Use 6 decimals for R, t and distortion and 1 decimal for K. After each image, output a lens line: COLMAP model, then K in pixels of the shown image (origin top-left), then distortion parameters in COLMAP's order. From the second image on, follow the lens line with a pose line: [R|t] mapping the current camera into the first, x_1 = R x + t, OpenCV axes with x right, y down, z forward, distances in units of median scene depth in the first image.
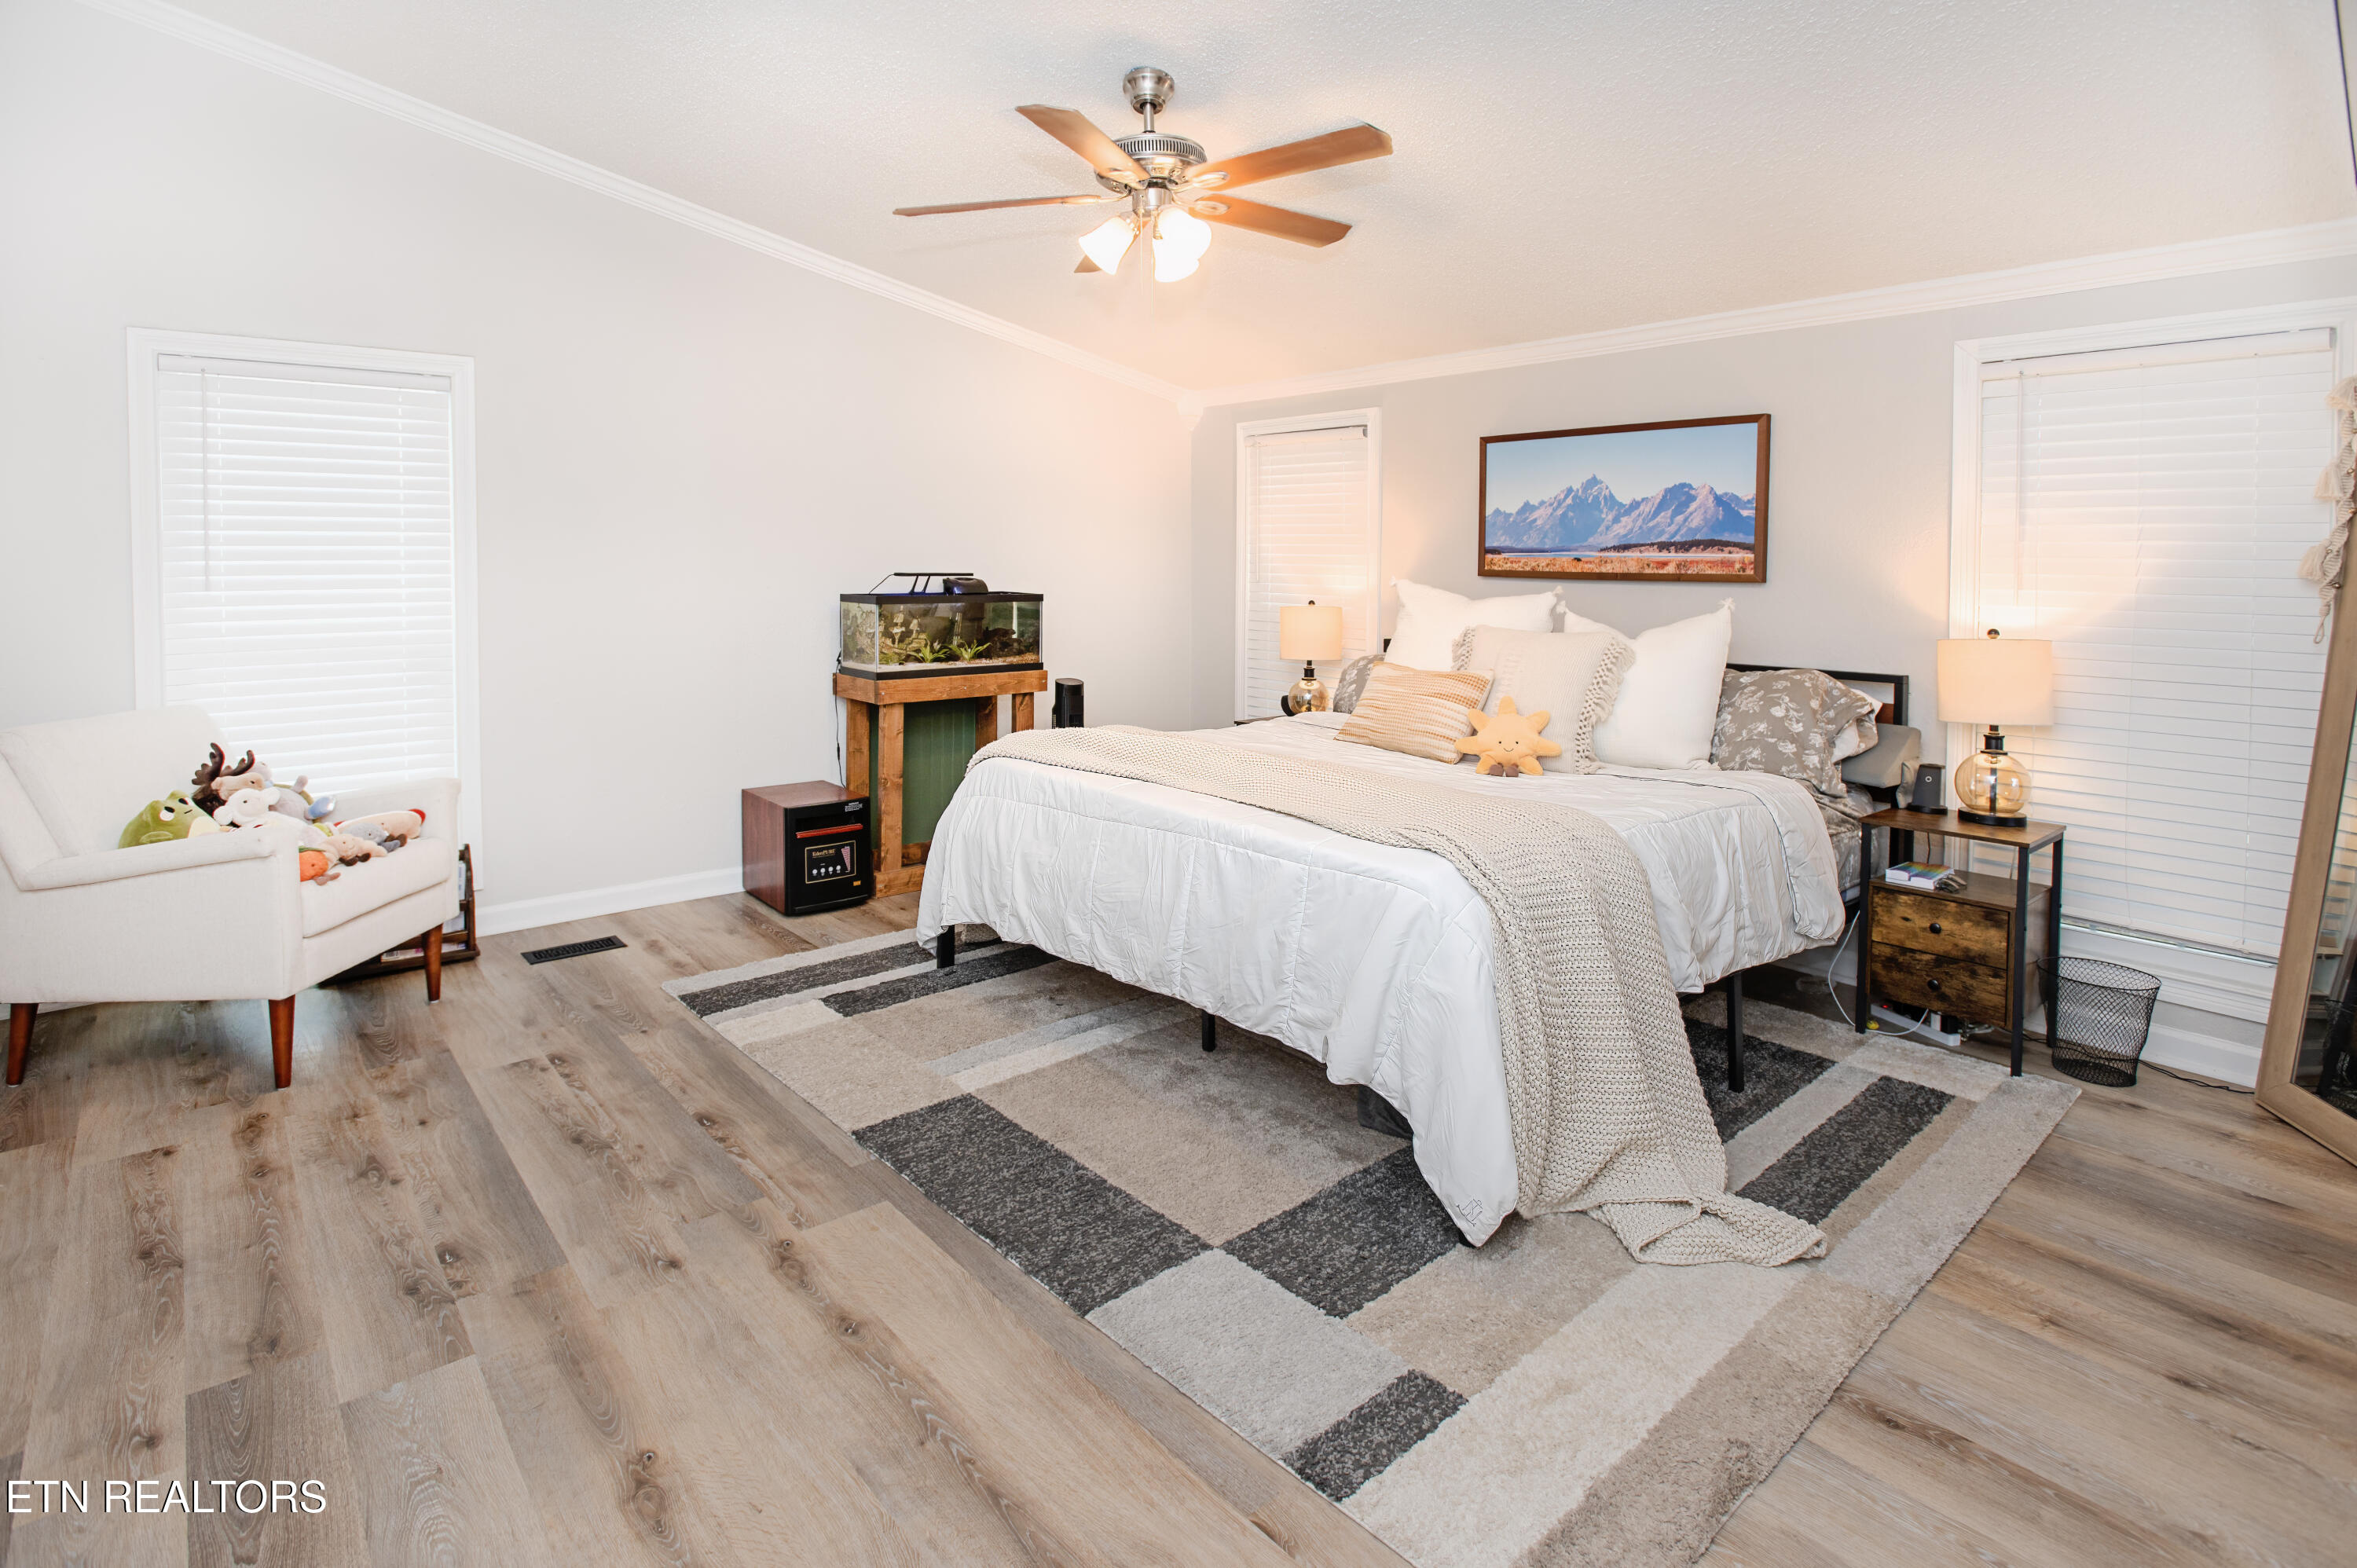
lens RADIAL K [[1180.2, 0, 1243.4], [0, 1180.2, 614.2], [0, 0, 1]] dist [-0.012395, 0.000914]
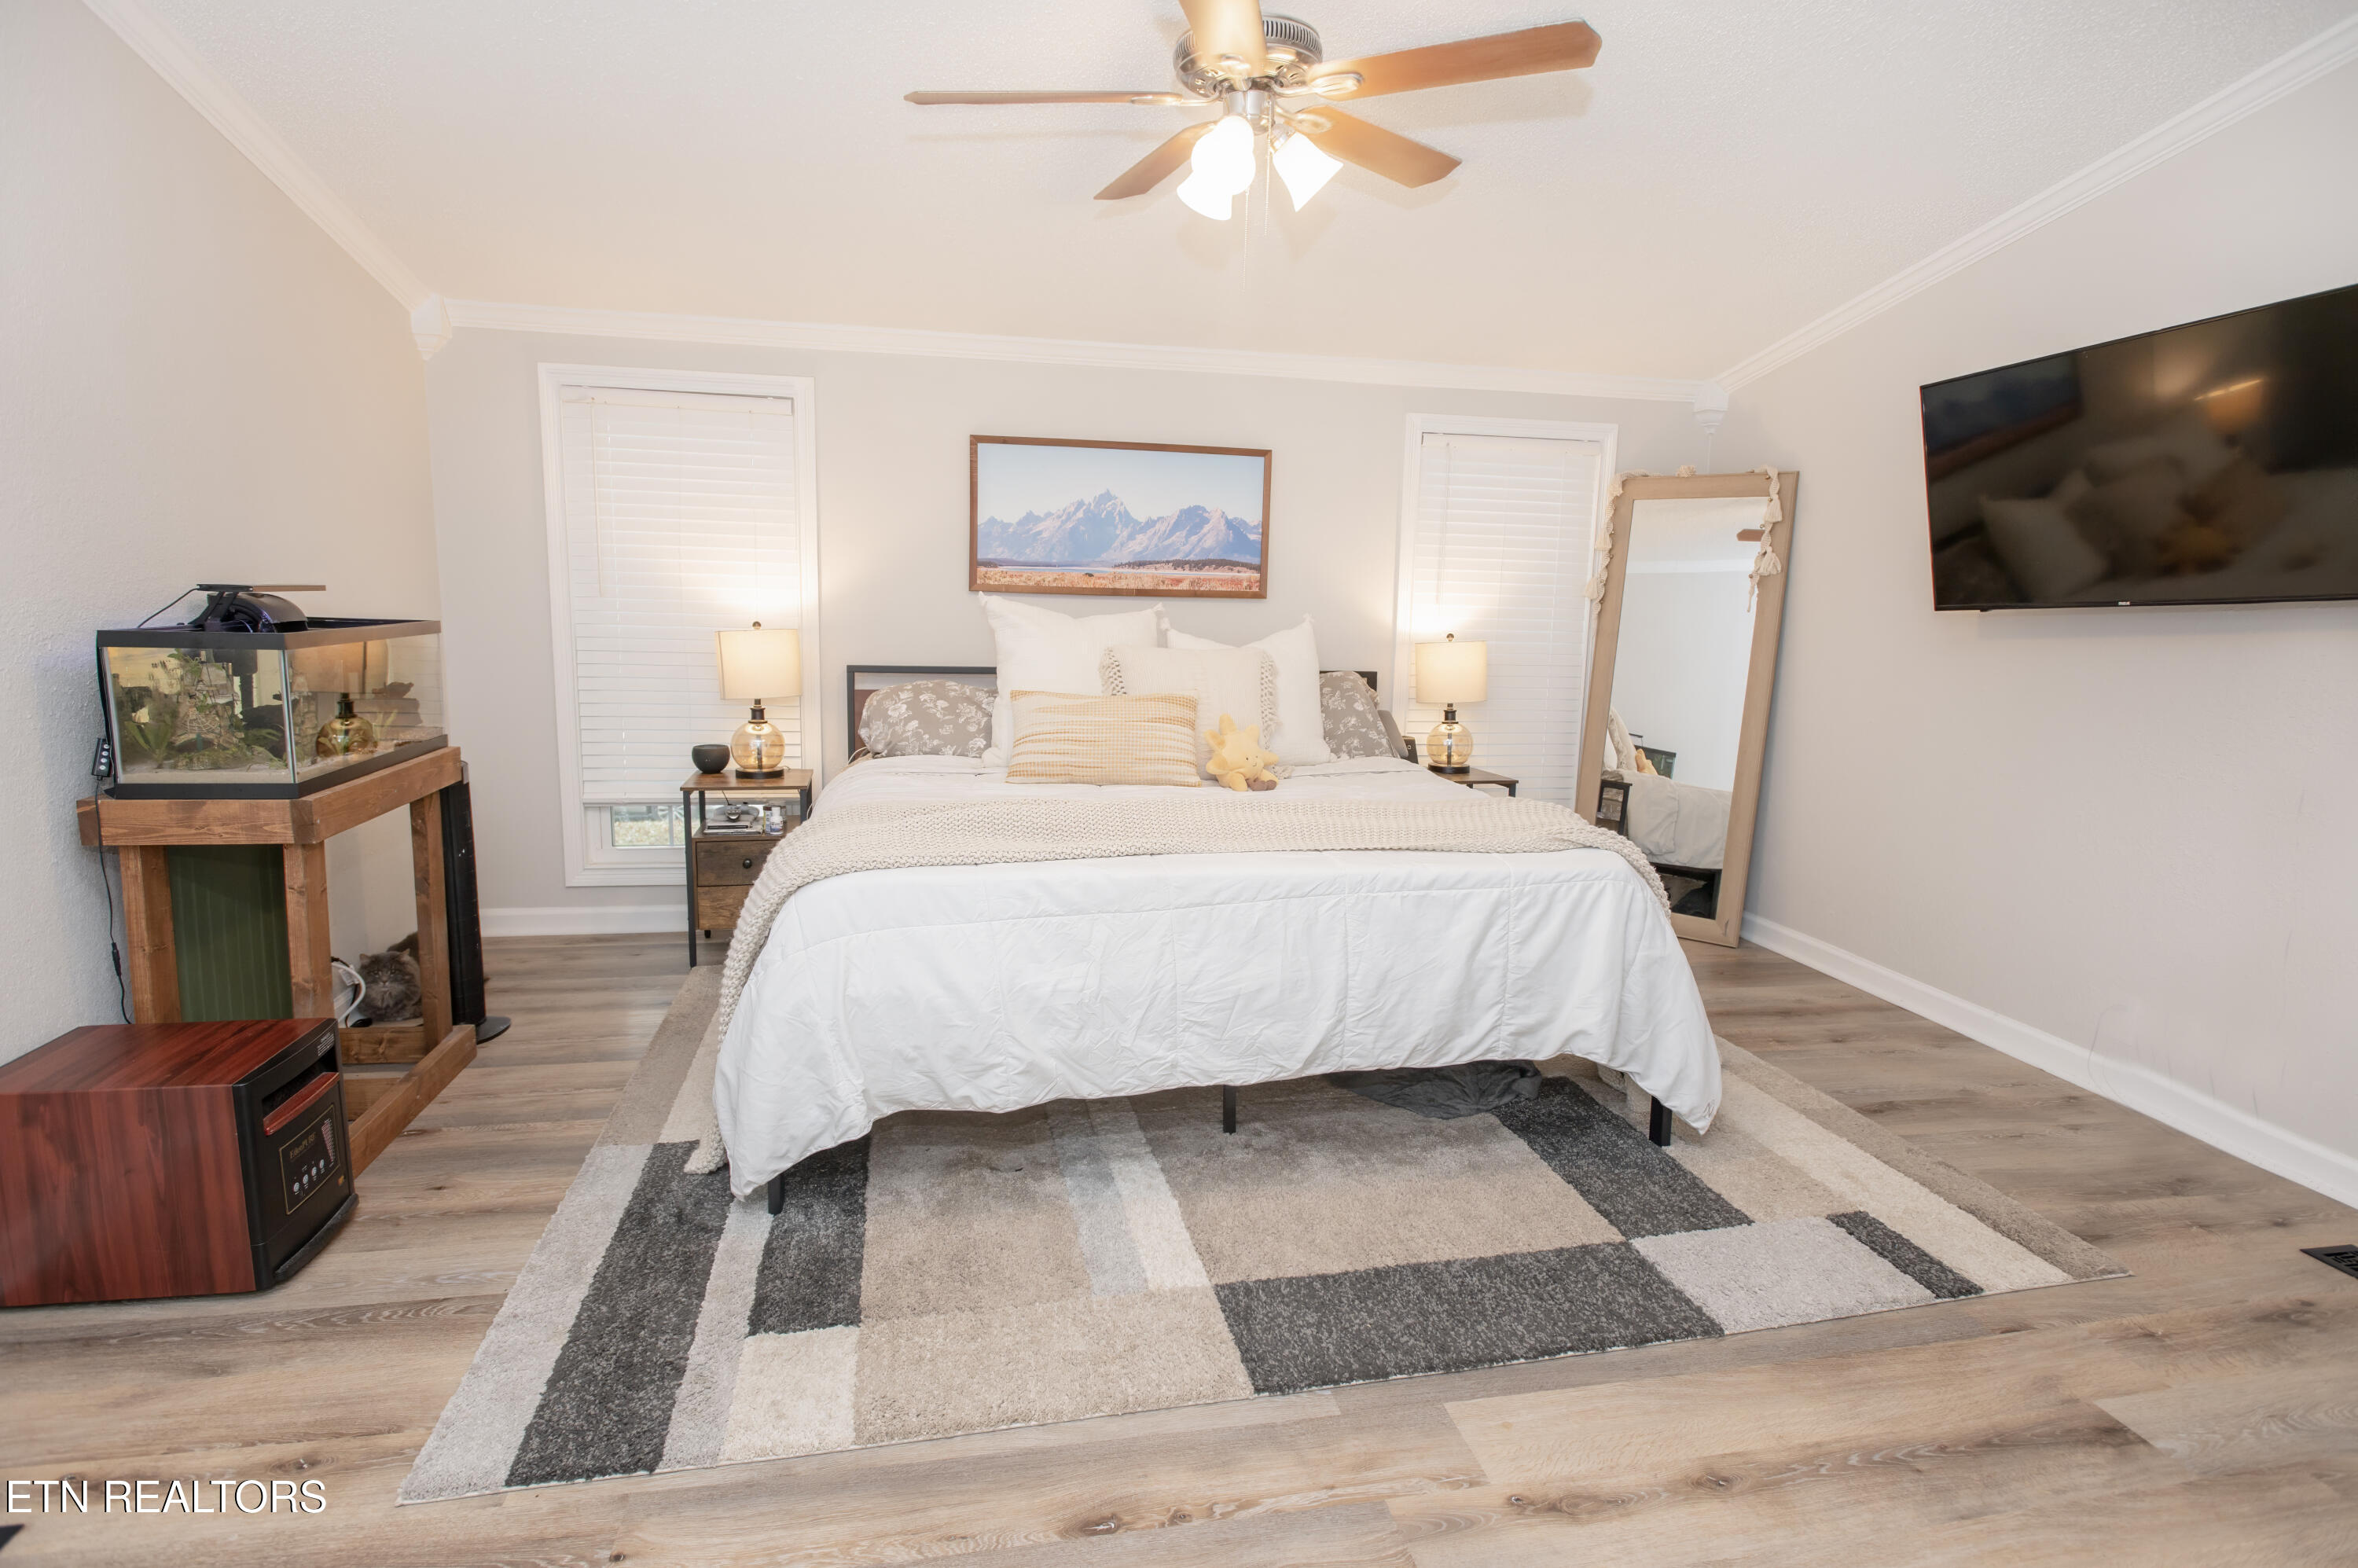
lens RADIAL K [[1166.5, 0, 1179.0], [0, 1166.5, 784.0], [0, 0, 1]] dist [-0.009081, 0.001534]
pose [[0.522832, -0.139391, 0.840962, -0.578518], [0.017566, 0.988092, 0.152857, -0.022771], [-0.852255, -0.065146, 0.519055, 0.445280]]
